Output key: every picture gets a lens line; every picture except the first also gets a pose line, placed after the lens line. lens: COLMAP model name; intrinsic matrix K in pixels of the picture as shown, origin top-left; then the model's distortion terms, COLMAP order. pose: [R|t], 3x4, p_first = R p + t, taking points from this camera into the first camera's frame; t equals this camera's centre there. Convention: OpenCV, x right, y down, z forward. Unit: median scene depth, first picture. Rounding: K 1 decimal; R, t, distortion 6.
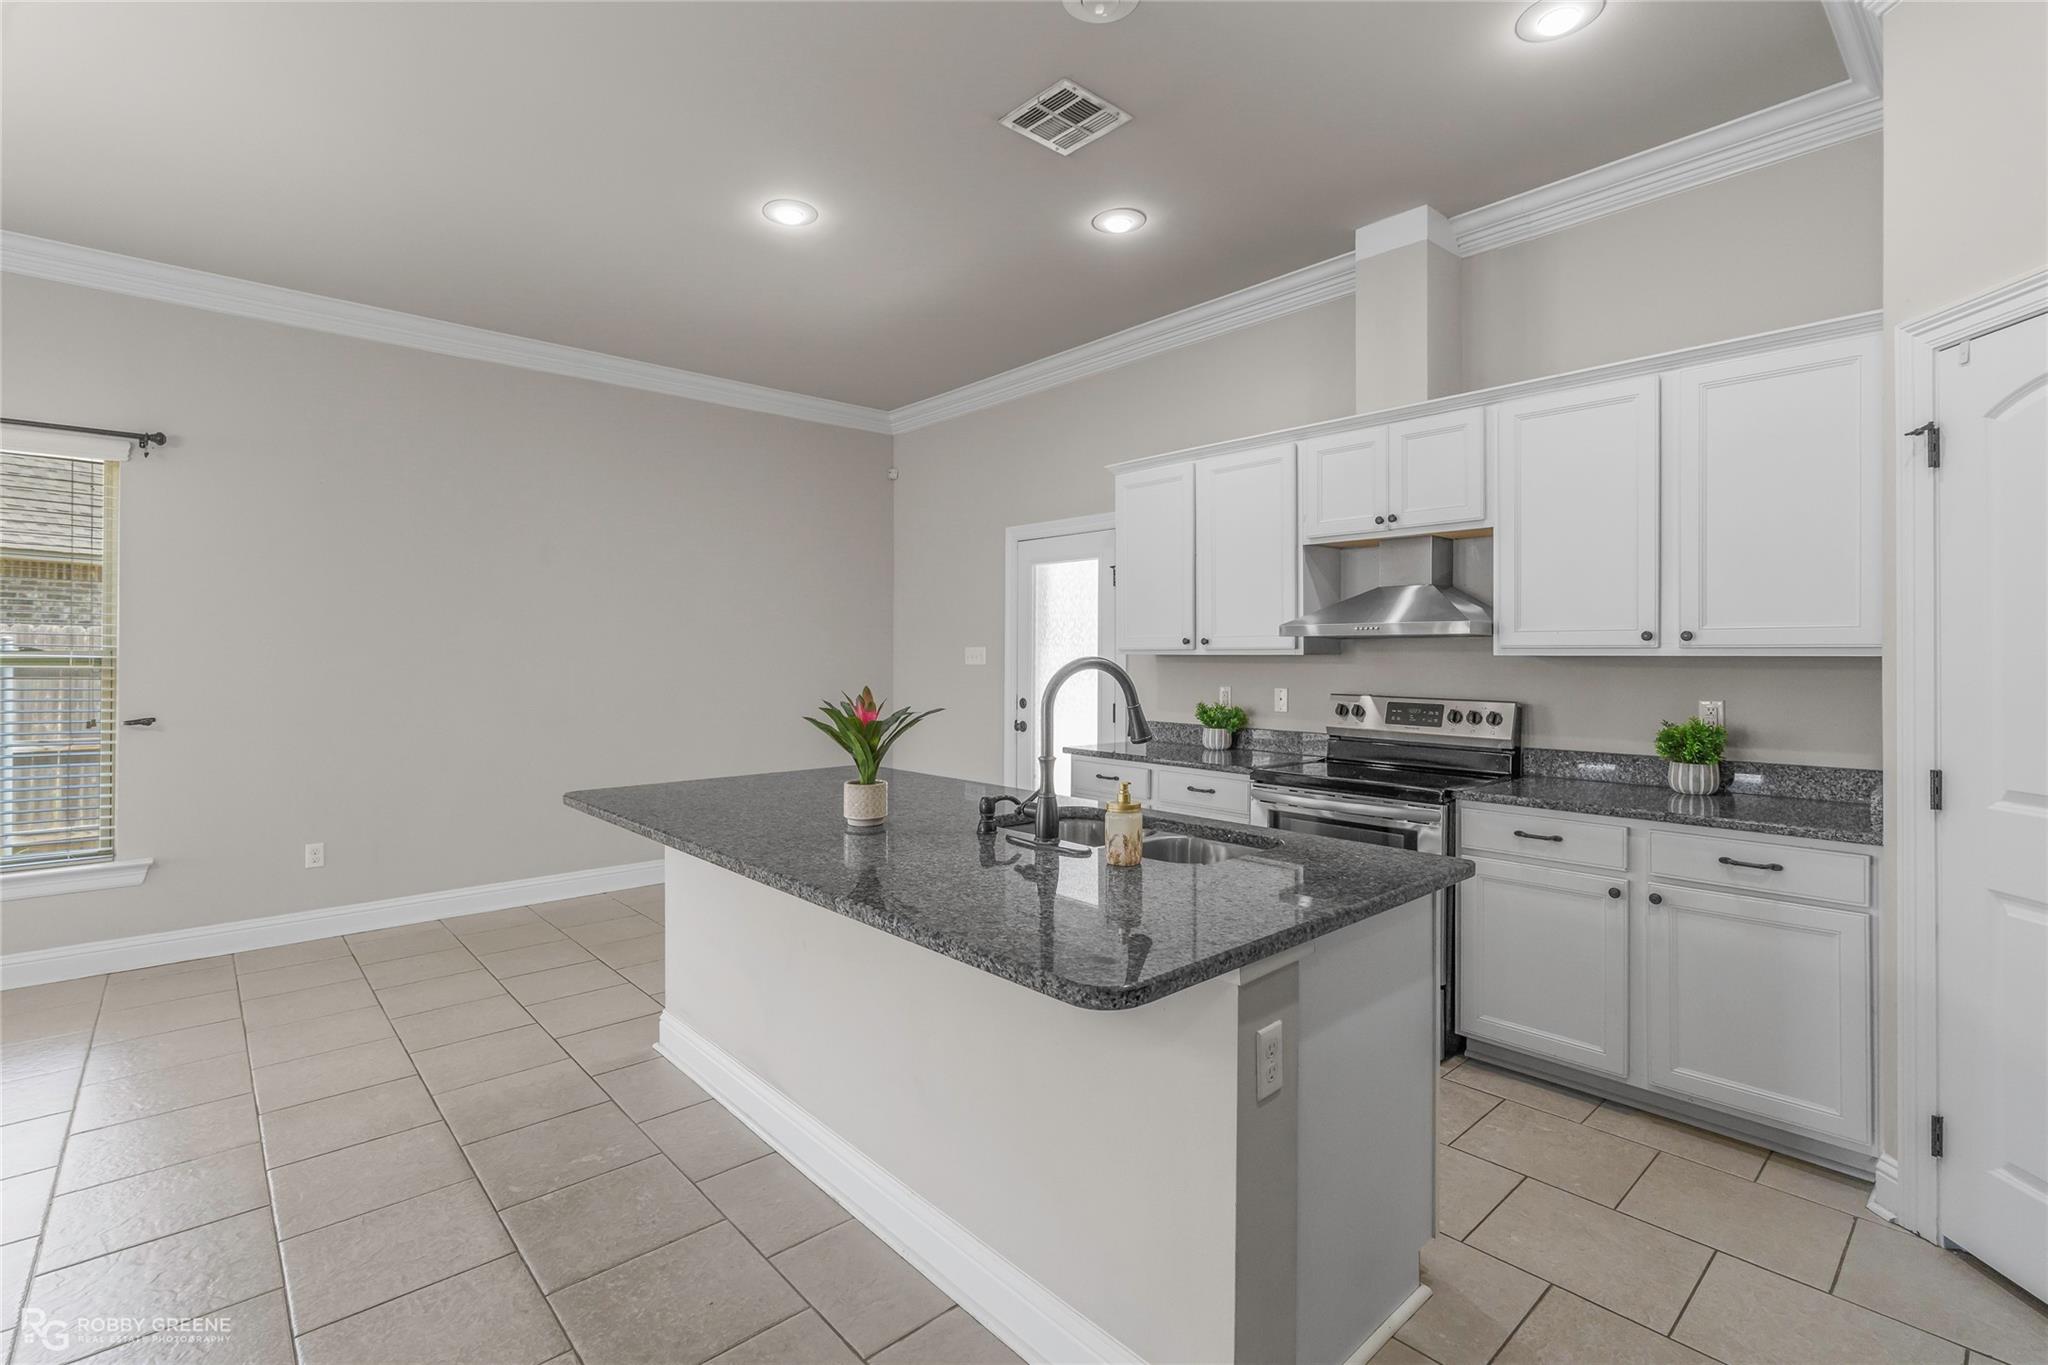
lens RADIAL K [[926.2, 0, 1027.4], [0, 926.2, 666.7], [0, 0, 1]] dist [0.000185, -0.000280]
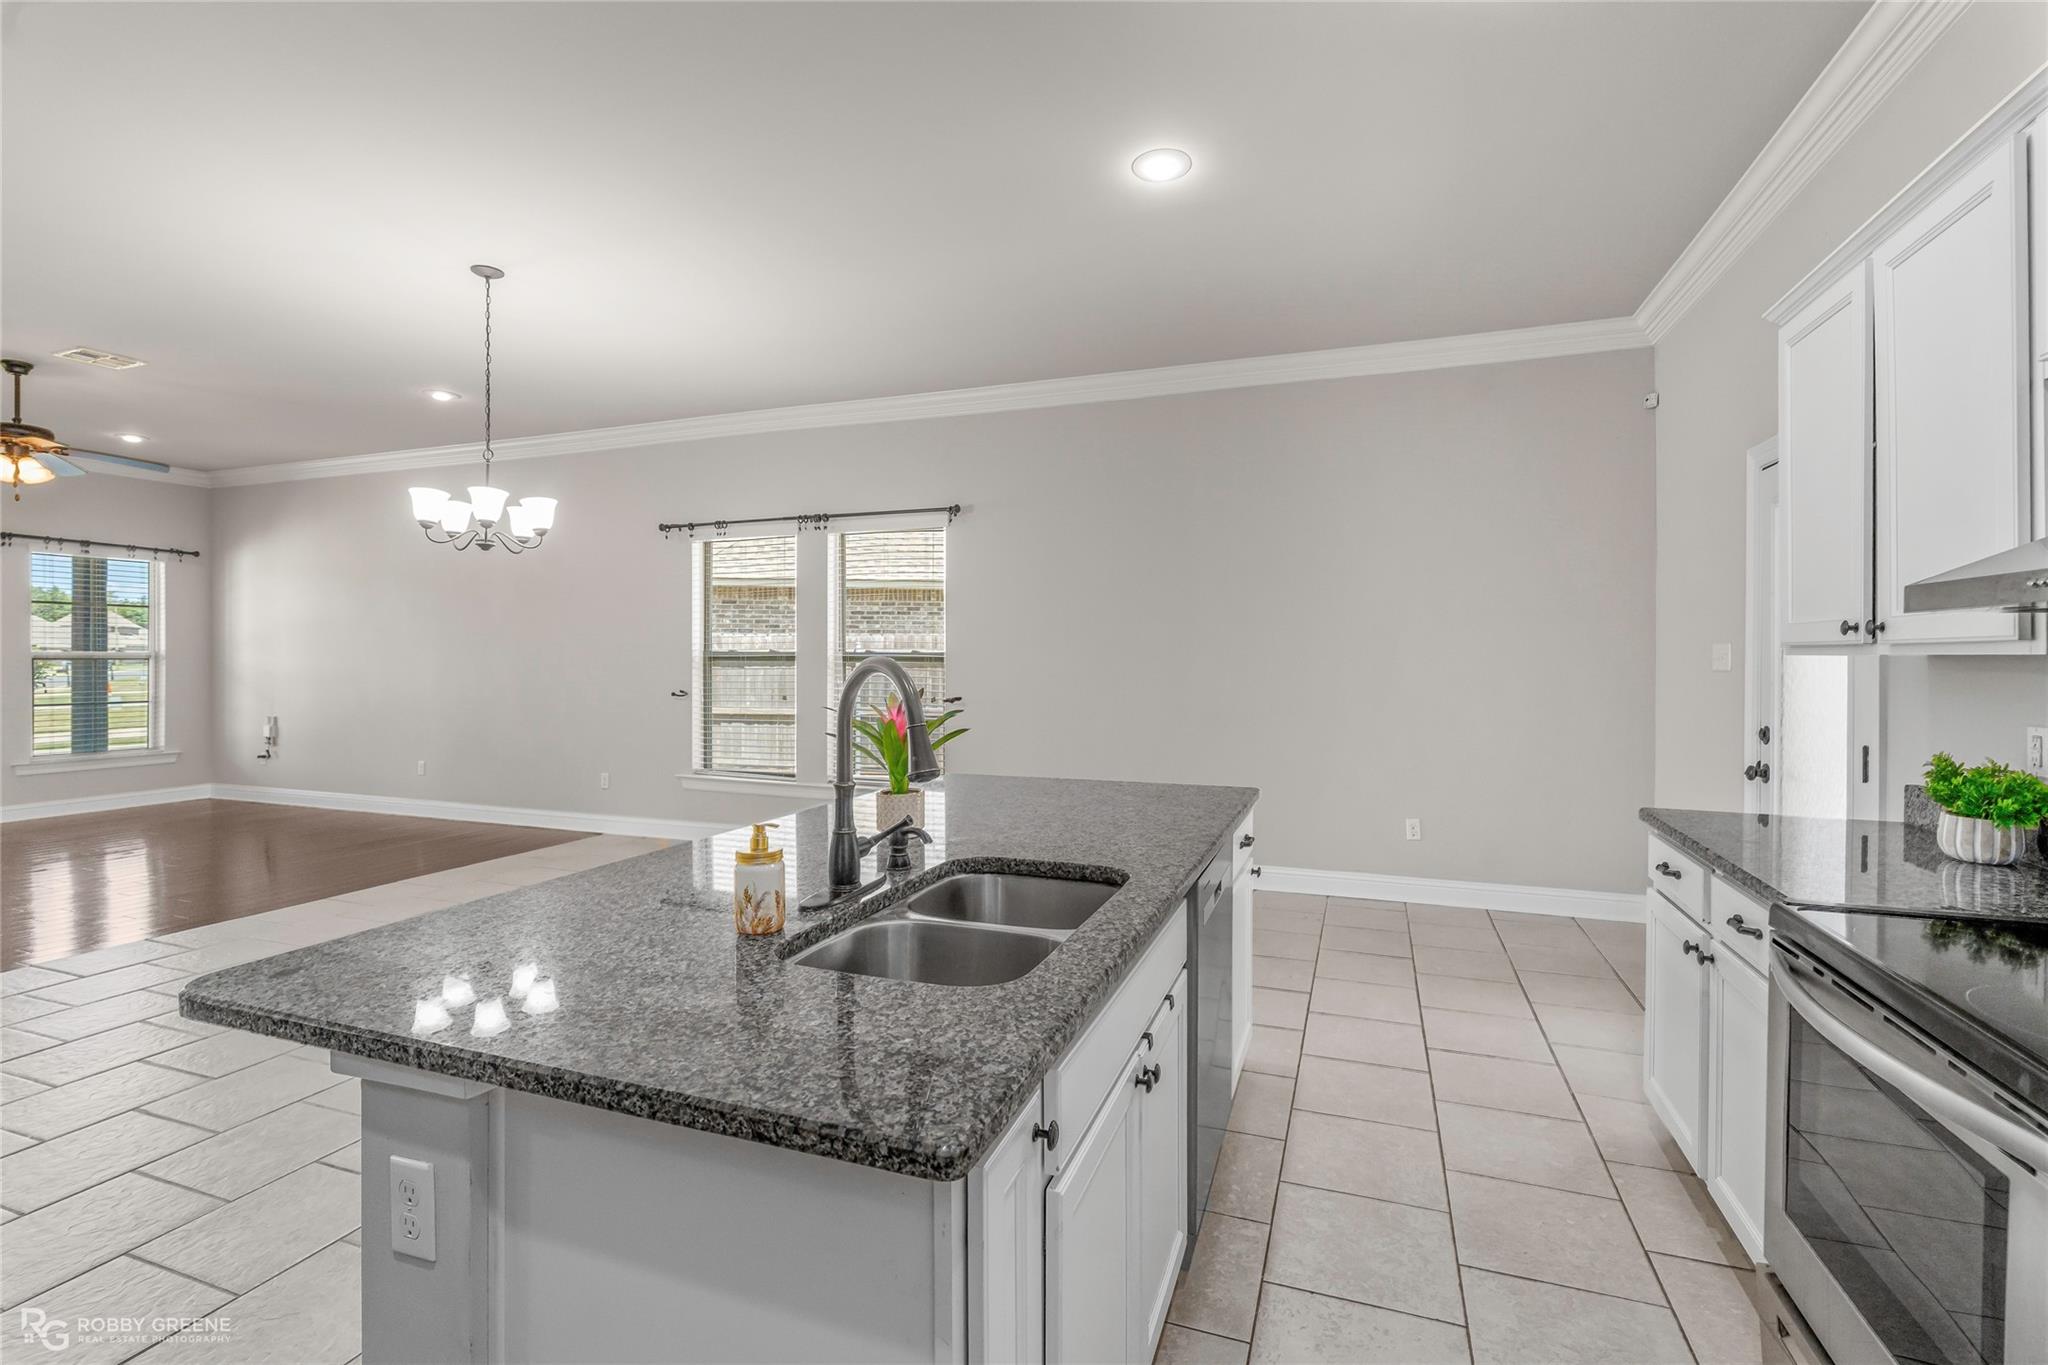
lens RADIAL K [[926.2, 0, 1027.4], [0, 926.2, 666.7], [0, 0, 1]] dist [0.000185, -0.000280]
pose [[0.469571, 0.011089, -0.882825, 0.400847], [-0.013393, 0.999896, 0.005436, -0.003729], [0.882793, 0.009271, 0.469671, 0.384845]]
